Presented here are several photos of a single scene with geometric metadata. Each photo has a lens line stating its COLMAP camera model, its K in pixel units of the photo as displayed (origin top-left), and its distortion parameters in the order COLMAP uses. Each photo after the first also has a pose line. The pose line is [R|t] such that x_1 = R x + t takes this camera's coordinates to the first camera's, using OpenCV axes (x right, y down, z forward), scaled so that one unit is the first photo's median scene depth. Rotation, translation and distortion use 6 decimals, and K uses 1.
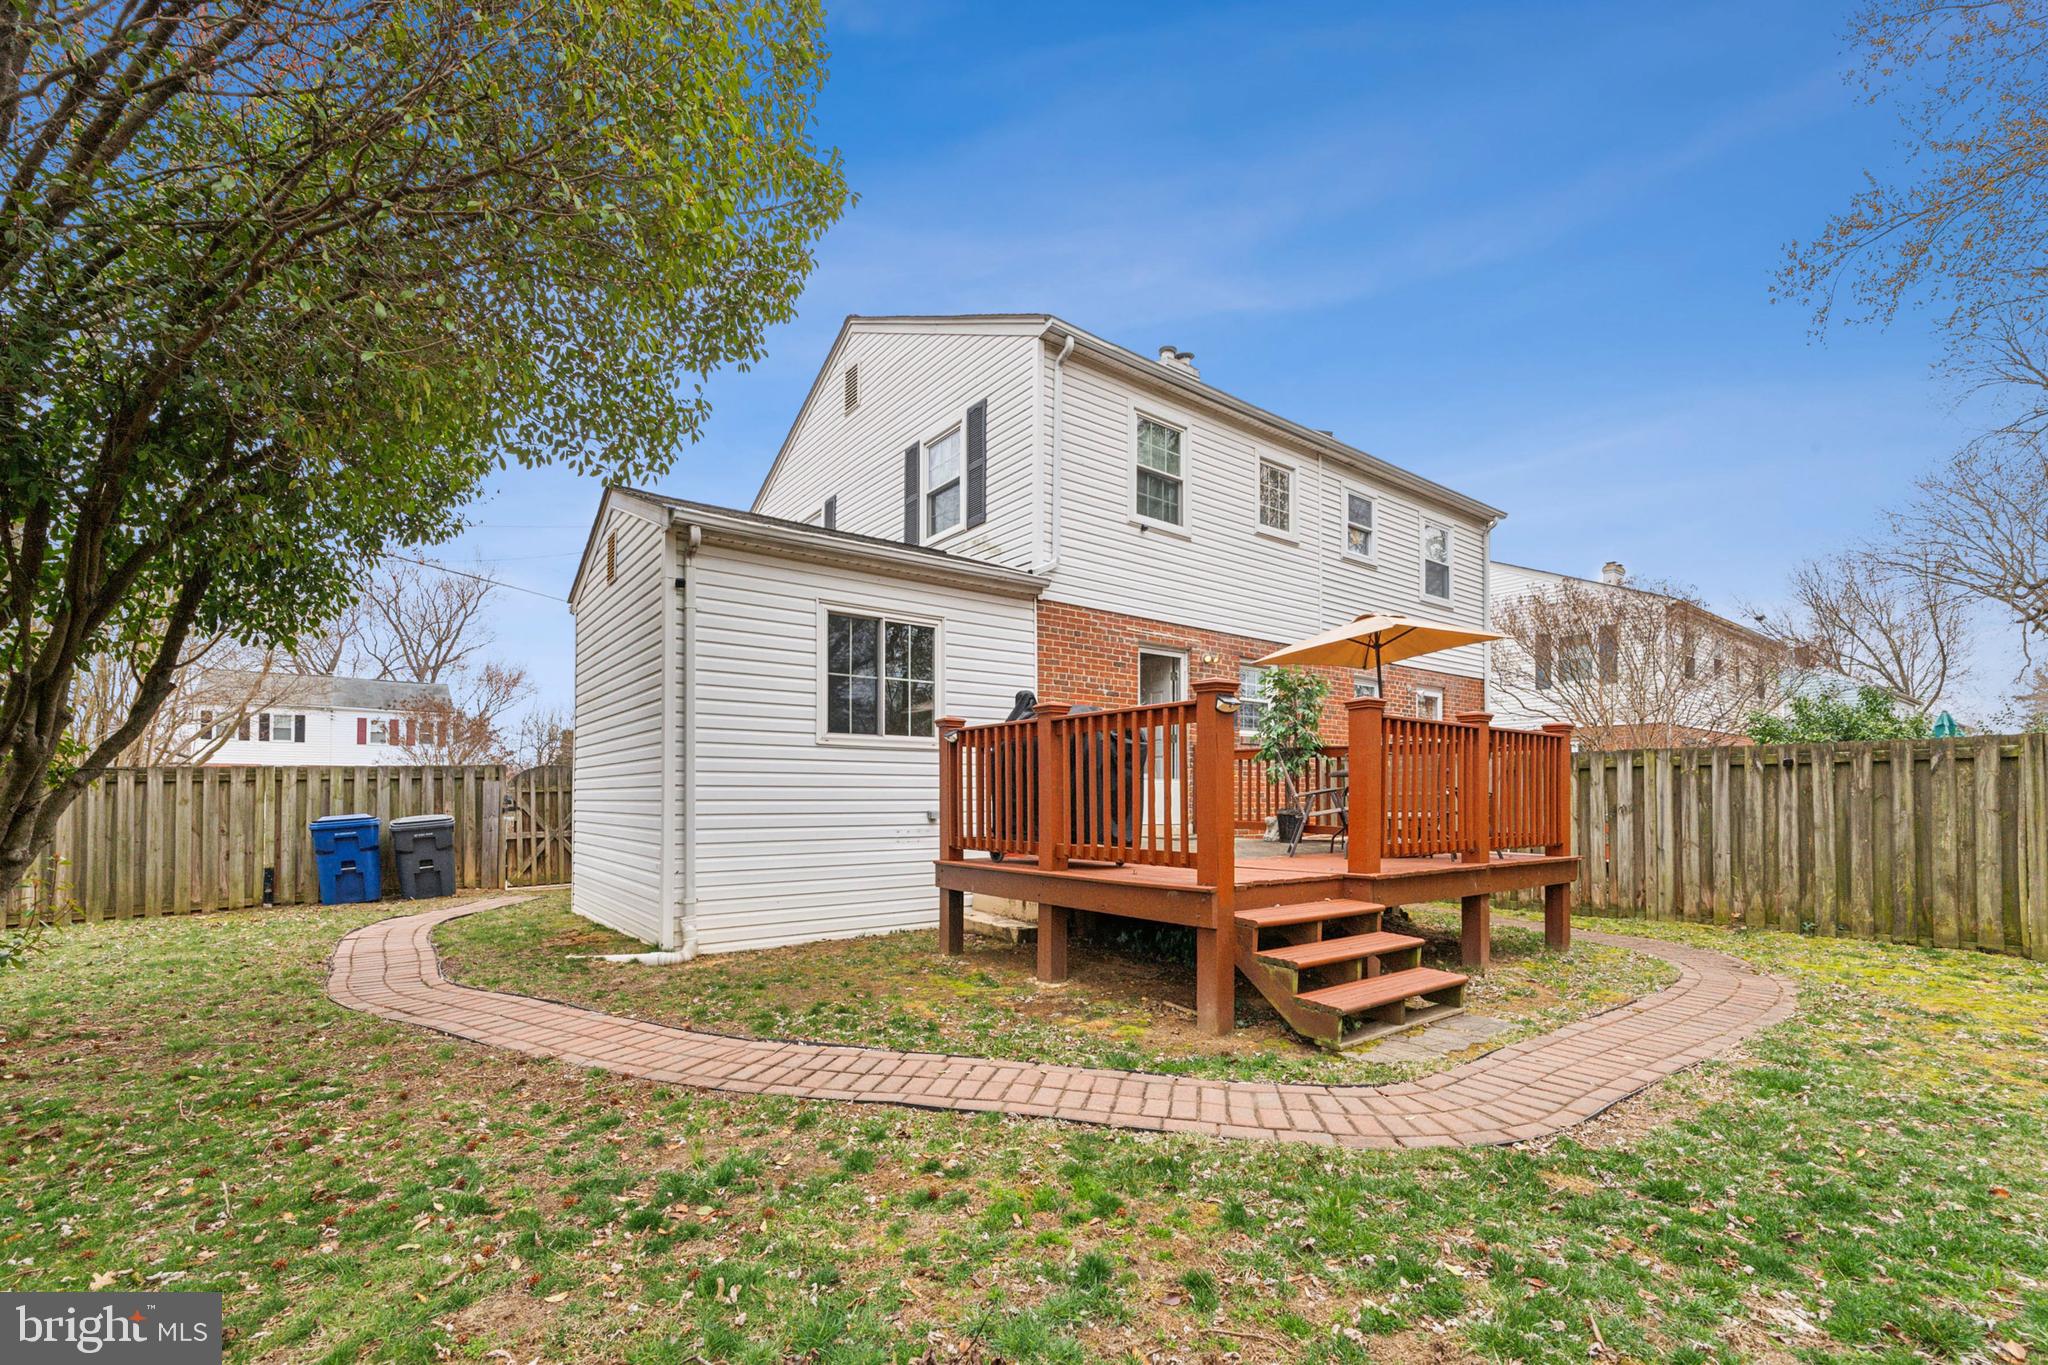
lens RADIAL K [[835.8, 0, 968.7], [0, 835.8, 794.2], [0, 0, 1]] dist [0.000989, -0.001486]
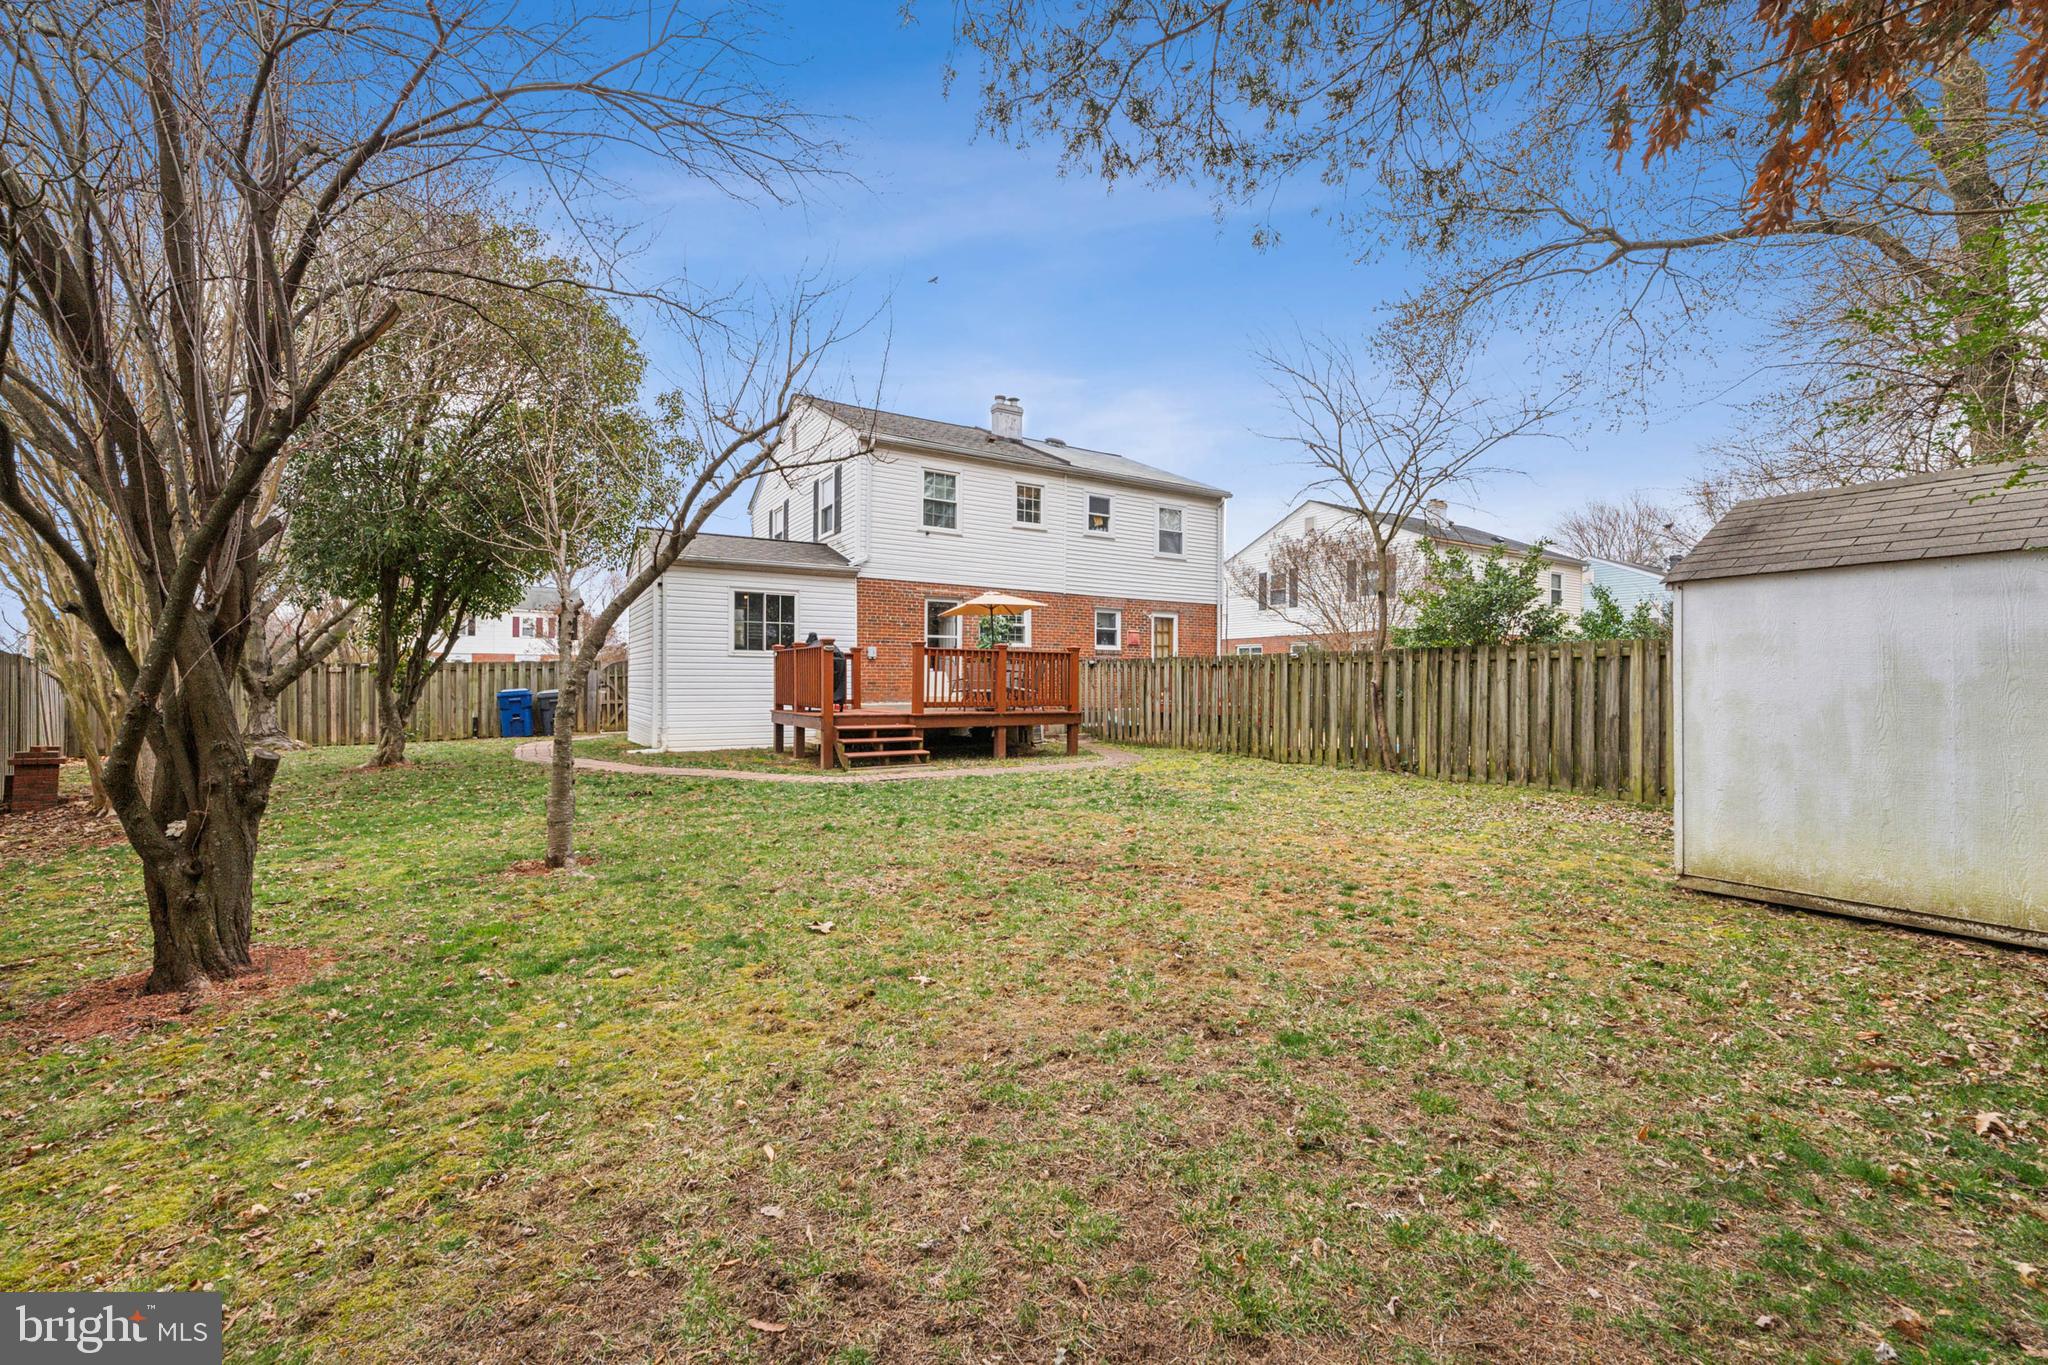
lens RADIAL K [[835.8, 0, 994.3], [0, 835.8, 687.9], [0, 0, 1]] dist [0.000989, -0.001486]
pose [[0.994573, 0.006303, -0.103855, 0.524304], [-0.005017, 0.999907, 0.012644, -0.006340], [0.103925, -0.012055, 0.994512, -0.761839]]
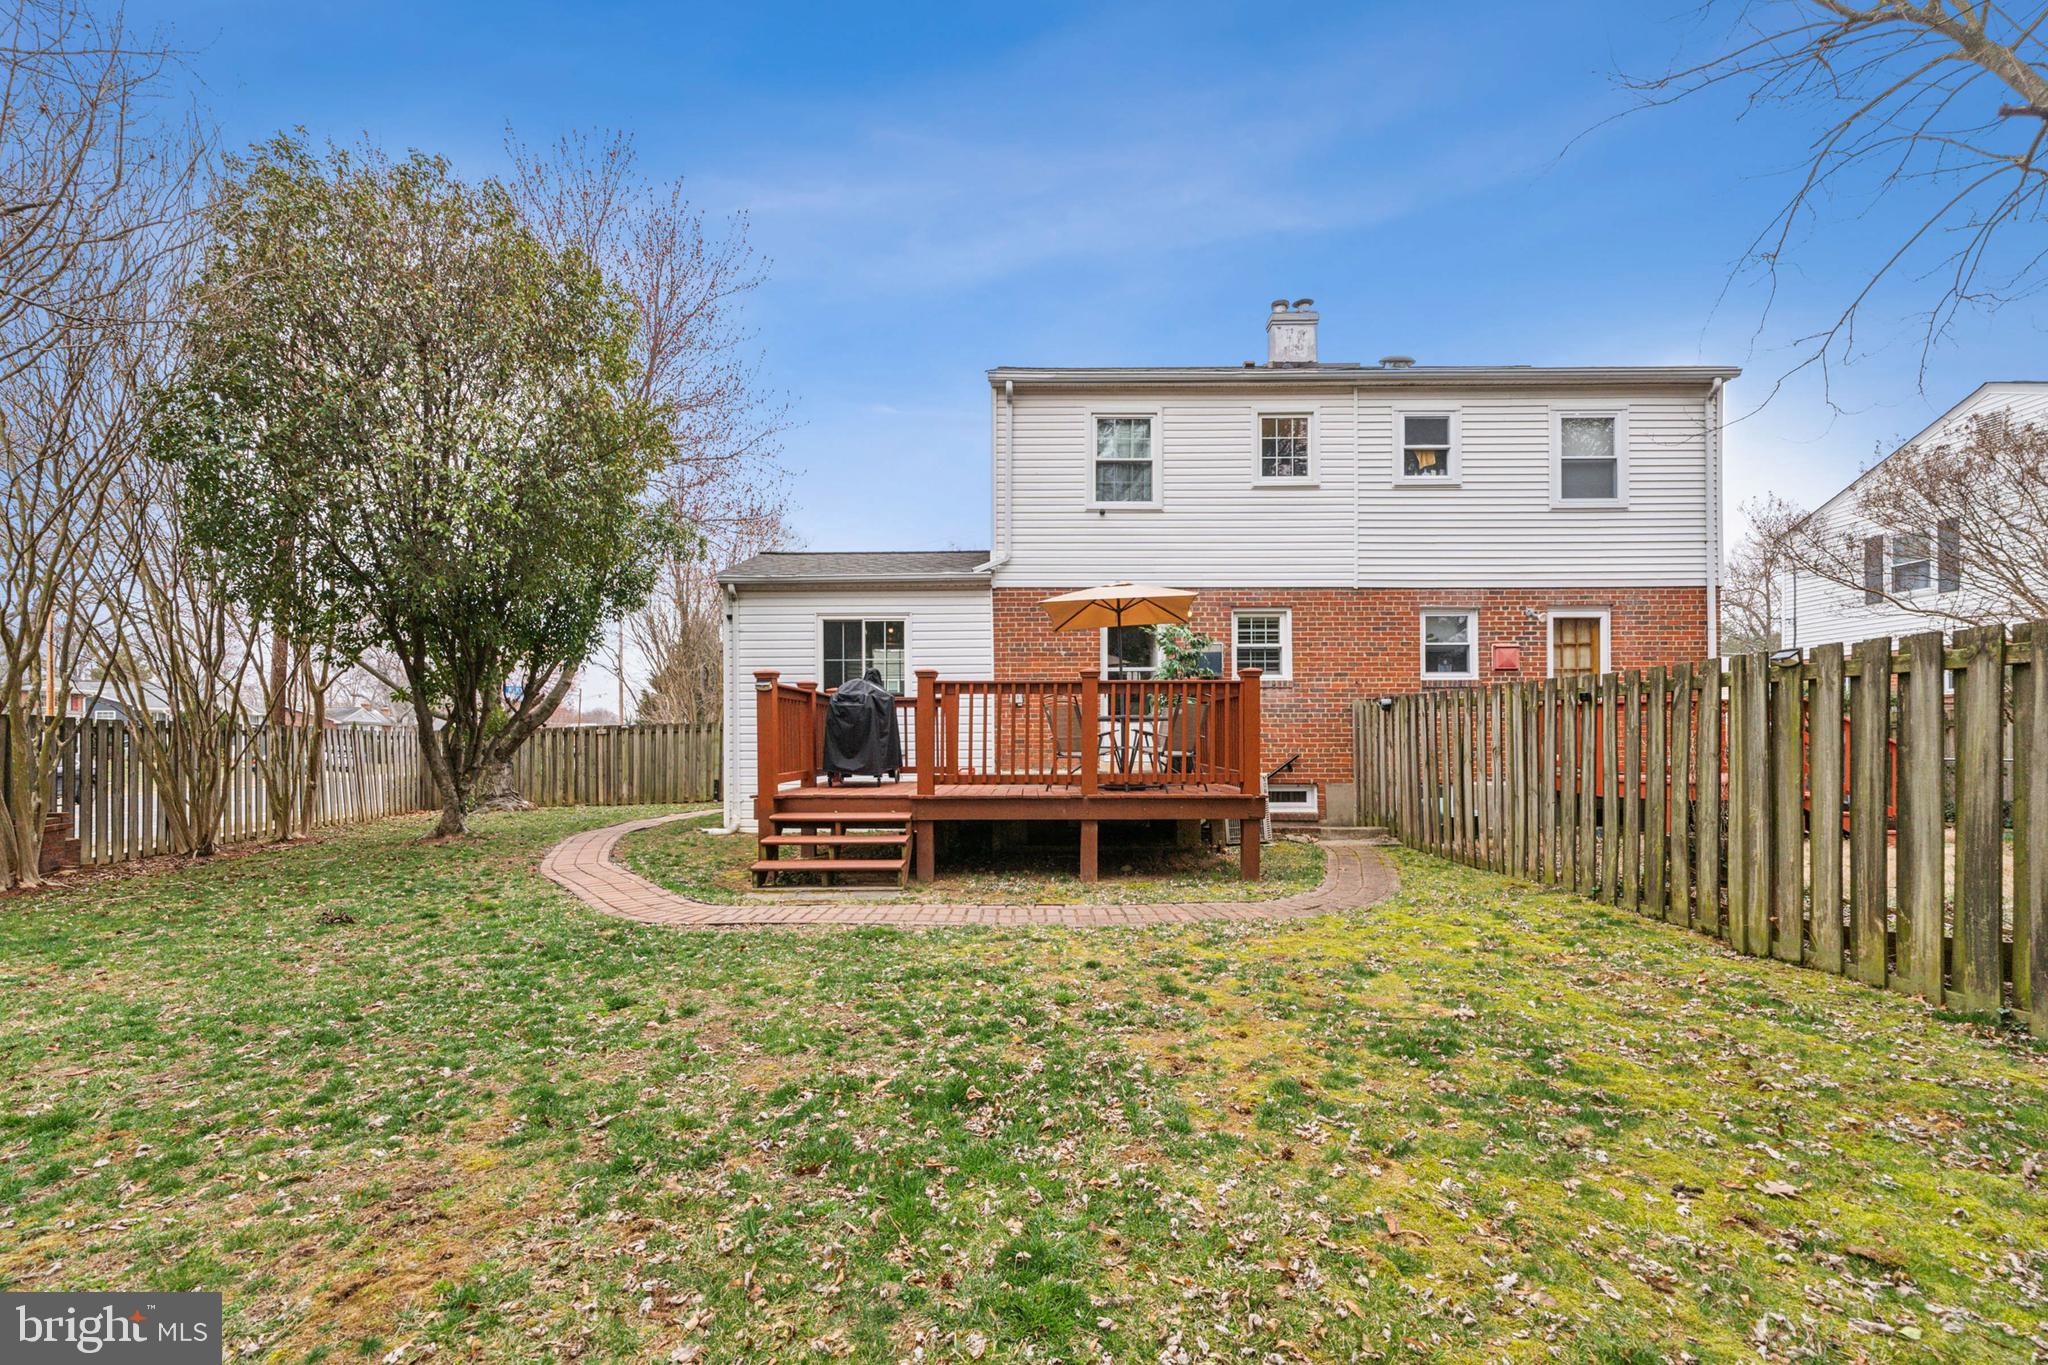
lens RADIAL K [[835.8, 0, 1038.4], [0, 835.8, 731.6], [0, 0, 1]] dist [0.000989, -0.001486]
pose [[0.802419, -0.007644, -0.596712, 0.811858], [0.005883, 0.999971, -0.004899, -0.001654], [0.596732, 0.000421, 0.802440, -0.005785]]
